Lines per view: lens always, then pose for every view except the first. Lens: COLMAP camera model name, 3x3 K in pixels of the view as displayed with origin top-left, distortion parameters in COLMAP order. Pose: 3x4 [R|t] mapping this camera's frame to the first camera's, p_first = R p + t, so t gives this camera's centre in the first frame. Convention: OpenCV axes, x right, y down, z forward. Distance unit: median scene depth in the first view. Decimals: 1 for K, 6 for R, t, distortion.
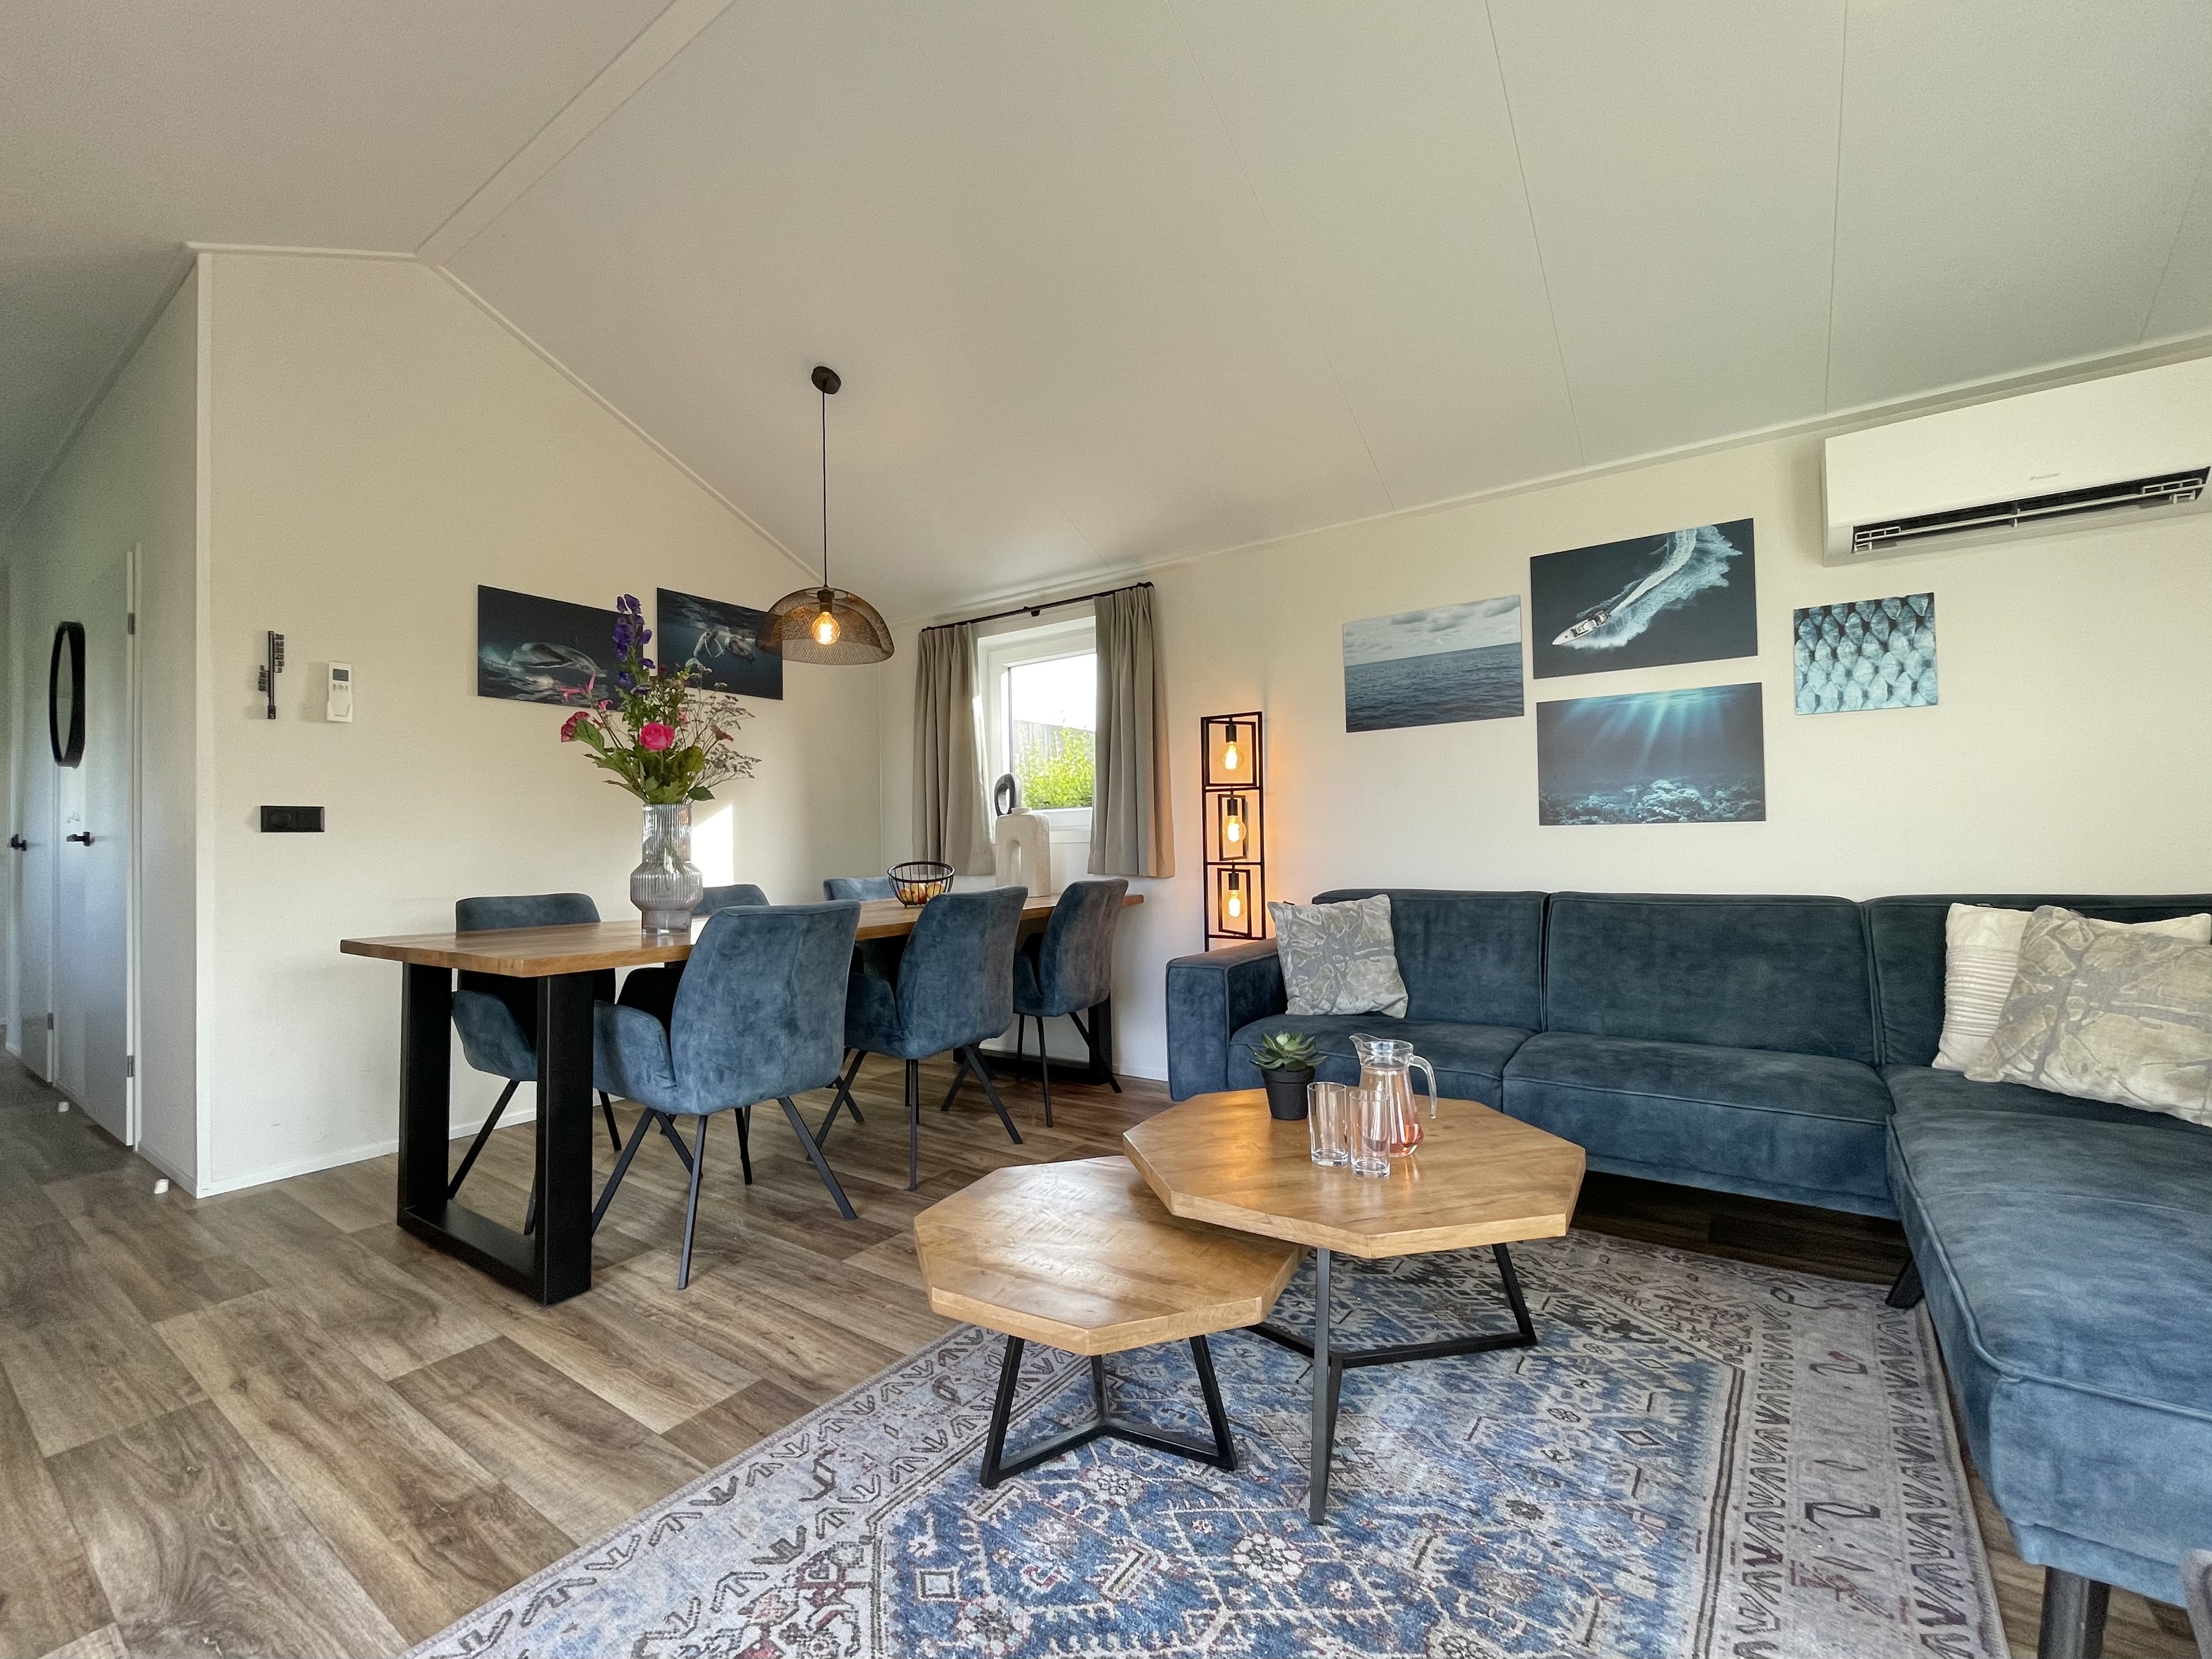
lens RADIAL K [[931.4, 0, 1106.6], [0, 931.4, 822.0], [0, 0, 1]] dist [-0.002891, 0.000344]
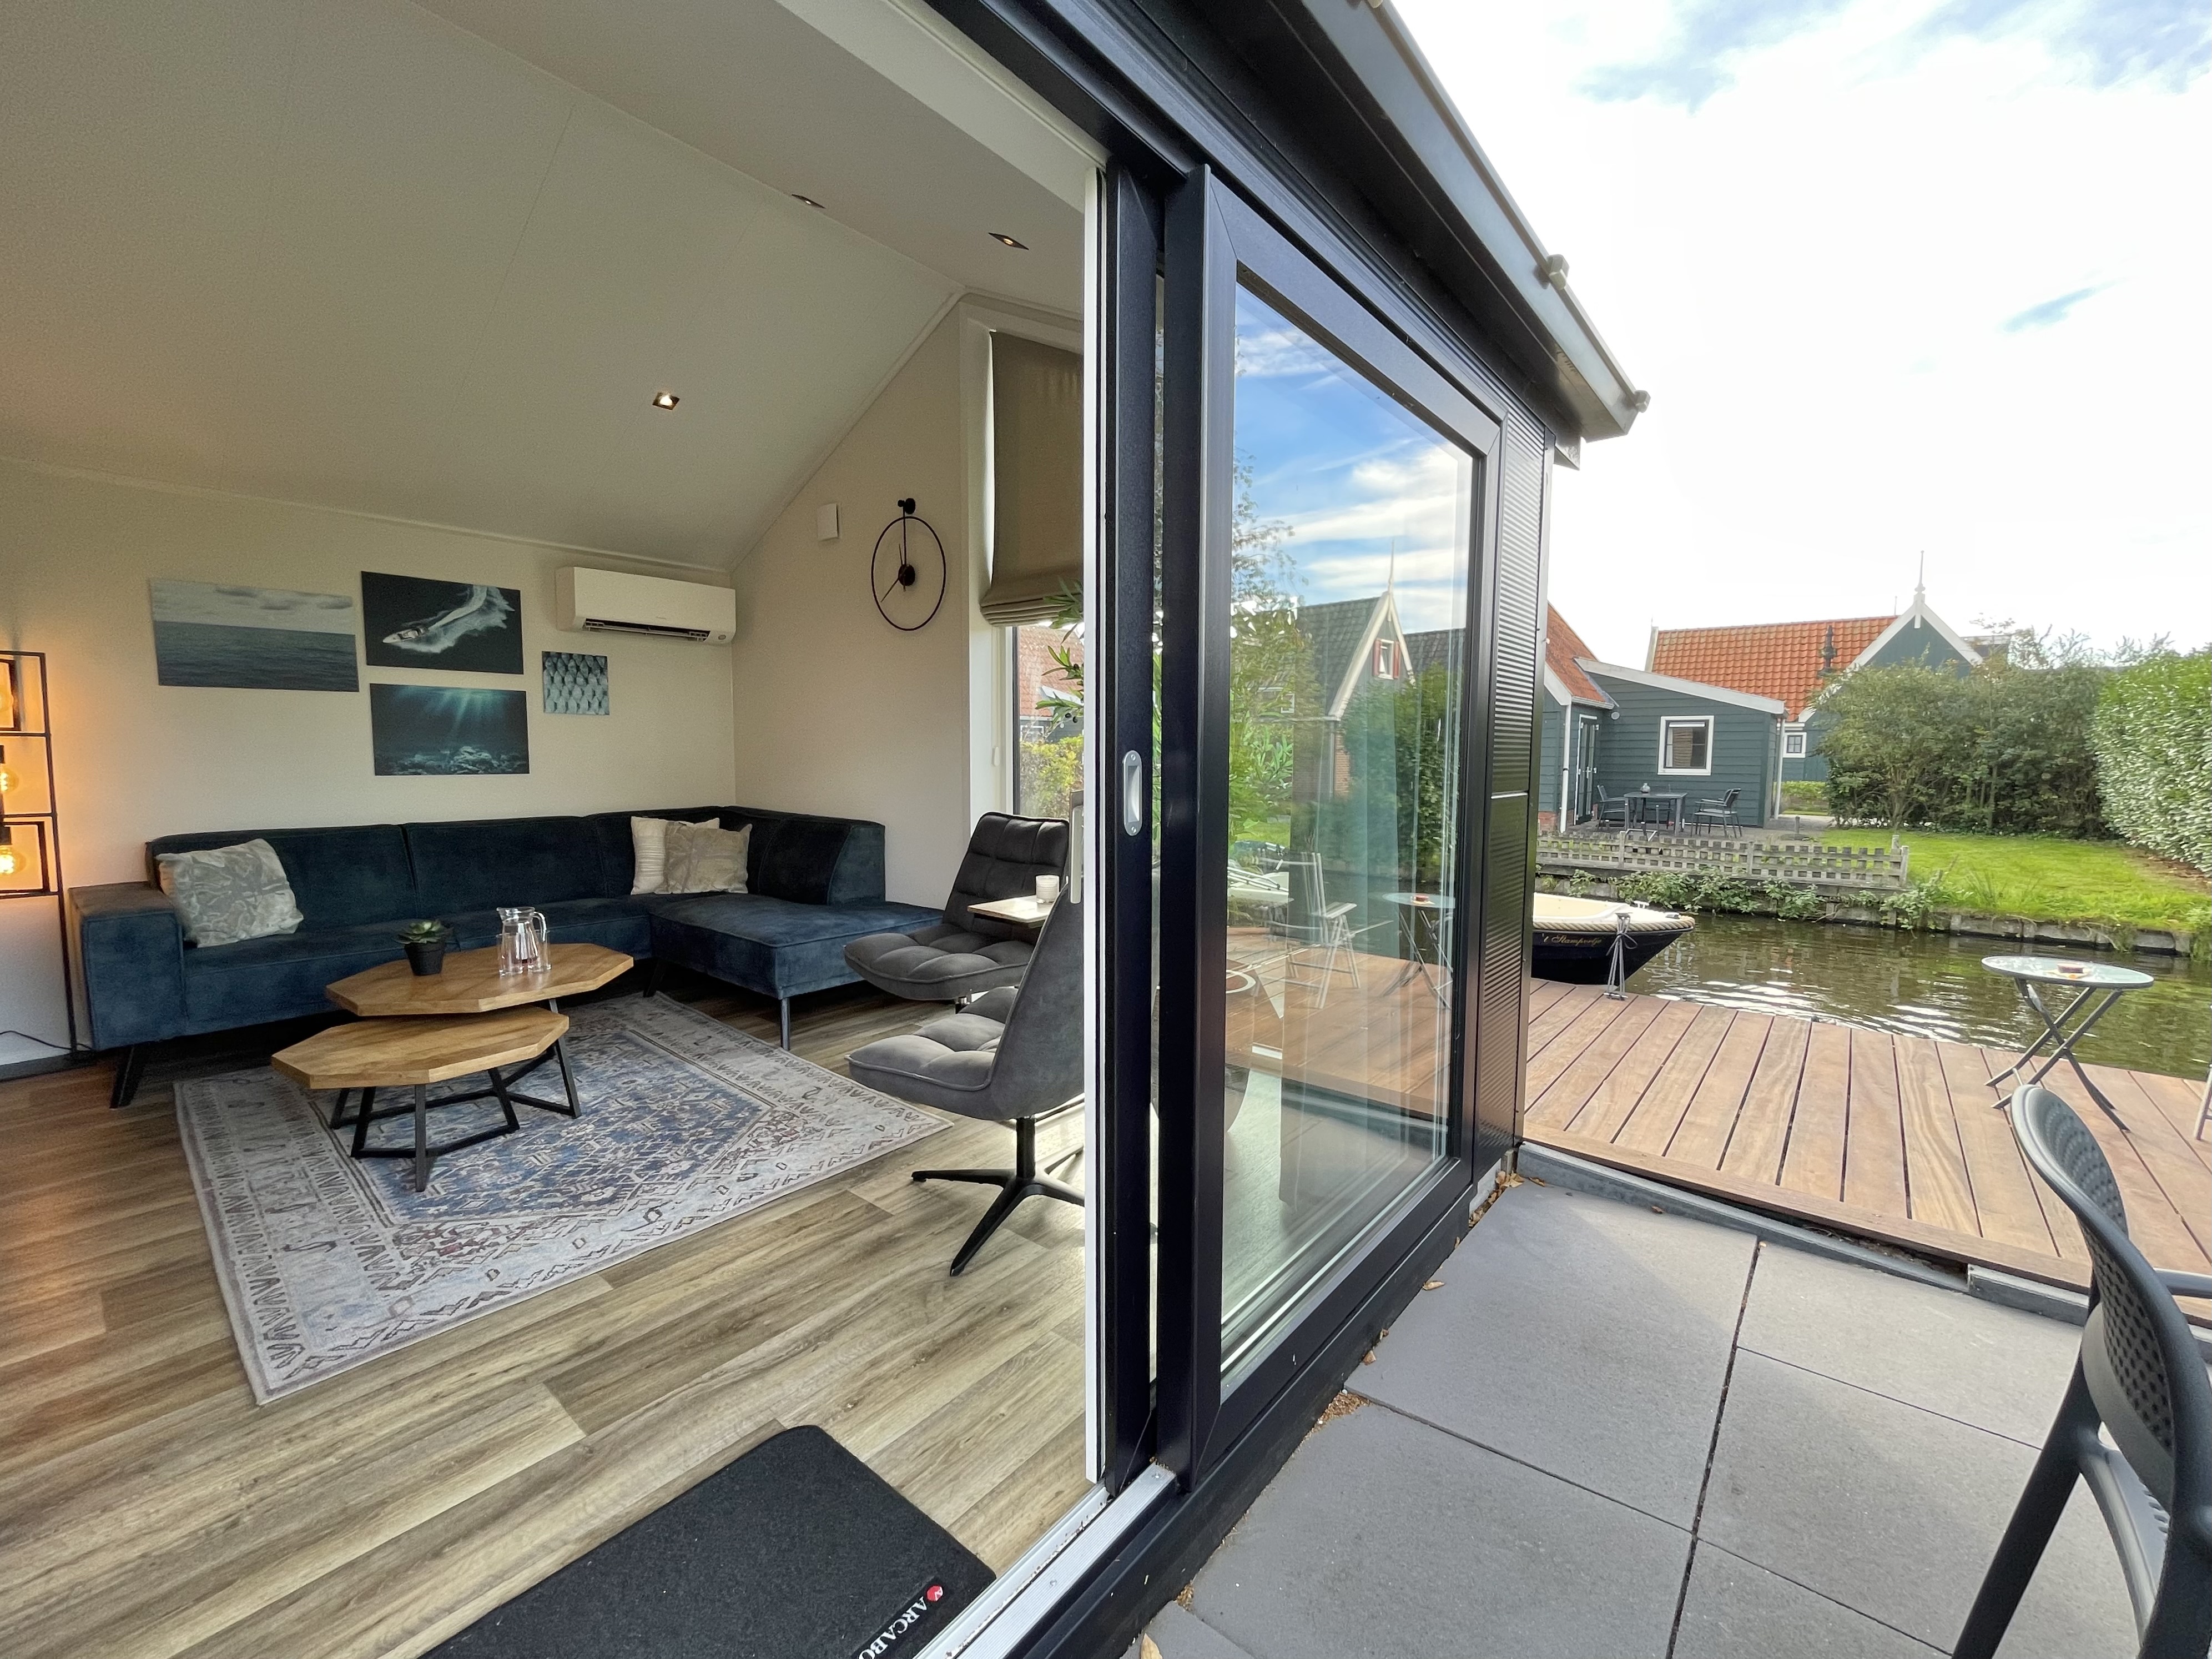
lens RADIAL K [[906.8, 0, 1107.1], [0, 906.8, 824.4], [0, 0, 1]] dist [-0.002728, -0.000020]
pose [[0.081744, -0.064912, 0.994537, -1.078157], [-0.032080, 0.997188, 0.067722, -0.068985], [-0.996137, -0.037441, 0.079432, -0.234259]]
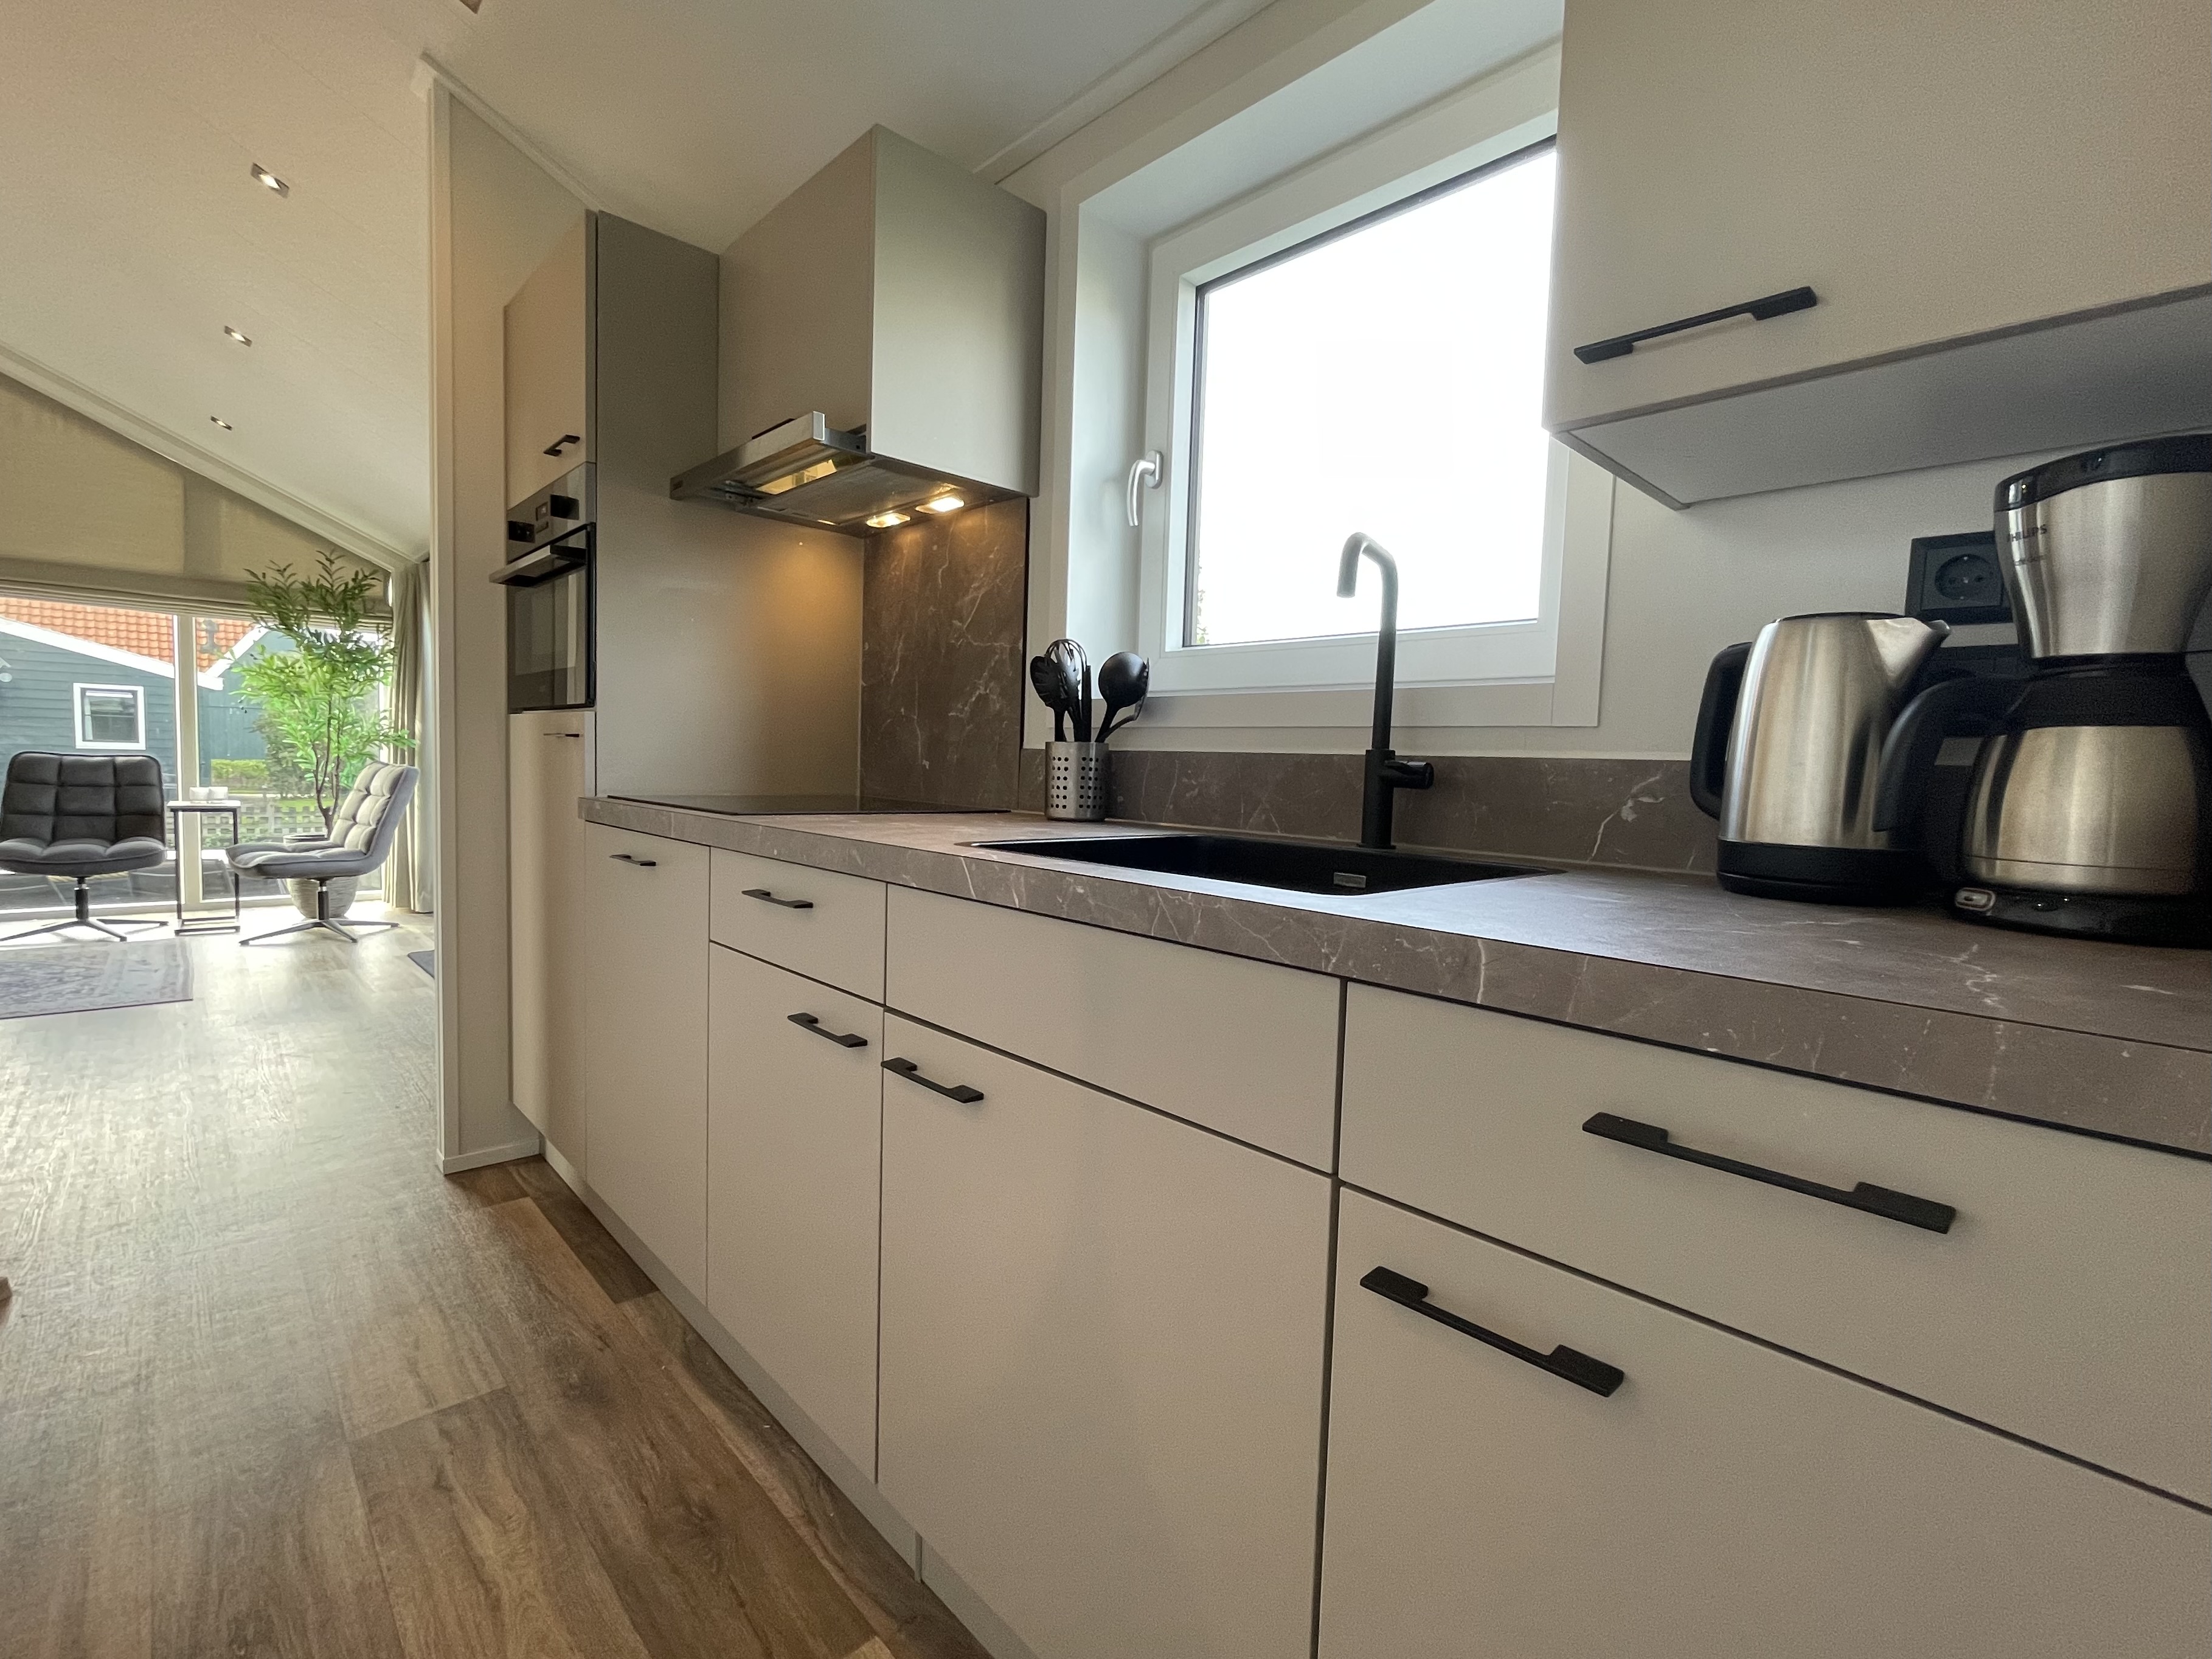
lens RADIAL K [[982.8, 0, 1156.9], [0, 982.8, 835.5], [0, 0, 1]] dist [0.000972, -0.009722]
pose [[-0.986483, -0.027792, 0.161490, -2.416760], [-0.021339, 0.998908, 0.041559, 0.076617], [-0.162468, 0.037552, -0.985999, 1.940980]]
